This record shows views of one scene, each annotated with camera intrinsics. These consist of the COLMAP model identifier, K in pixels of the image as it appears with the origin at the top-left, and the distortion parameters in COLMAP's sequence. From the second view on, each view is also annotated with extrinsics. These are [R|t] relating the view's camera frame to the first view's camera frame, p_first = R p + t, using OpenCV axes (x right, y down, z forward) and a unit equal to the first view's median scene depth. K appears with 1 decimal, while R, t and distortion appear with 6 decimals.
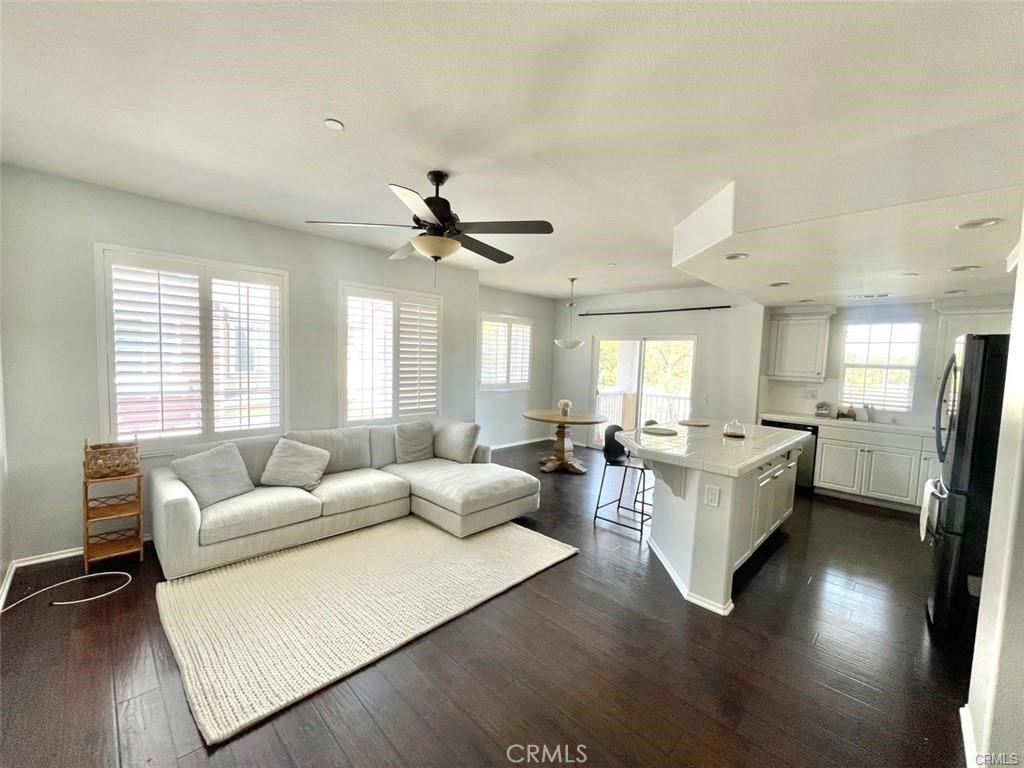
lens RADIAL K [[414.7, 0, 507.4], [0, 414.7, 387.8], [0, 0, 1]] dist [-0.001603, -0.000098]
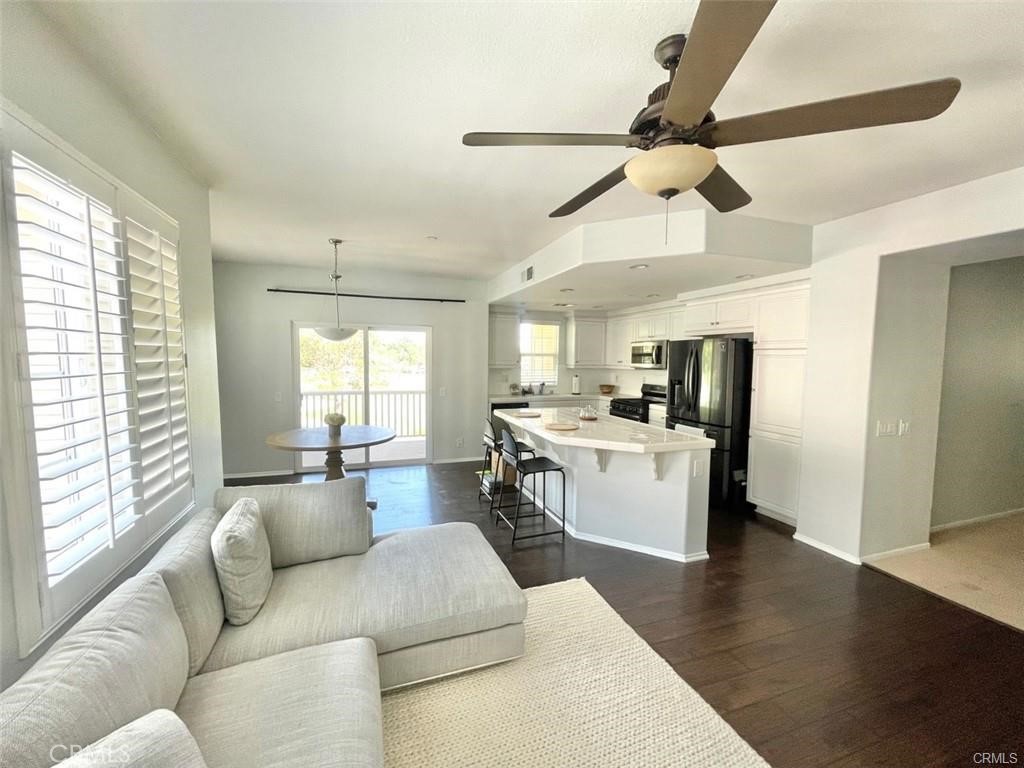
lens RADIAL K [[414.7, 0, 507.4], [0, 414.7, 387.8], [0, 0, 1]] dist [-0.001603, -0.000098]
pose [[0.432177, -0.095628, 0.896704, -0.387461], [0.067081, 0.995016, 0.073782, -0.048254], [-0.899290, 0.028264, 0.436438, 0.457622]]
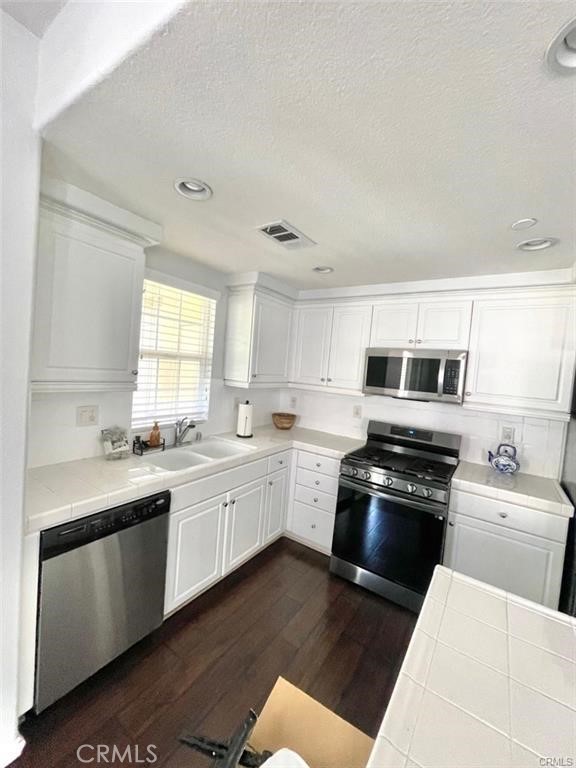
lens RADIAL K [[311.0, 0, 285.4], [0, 311.0, 379.8], [0, 0, 1]] dist [-0.001603, -0.000098]
pose [[-0.185253, -0.092195, 0.978356, 0.364814], [-0.016875, 0.995741, 0.090638, -0.057965], [-0.982546, 0.000281, -0.186020, 0.860002]]
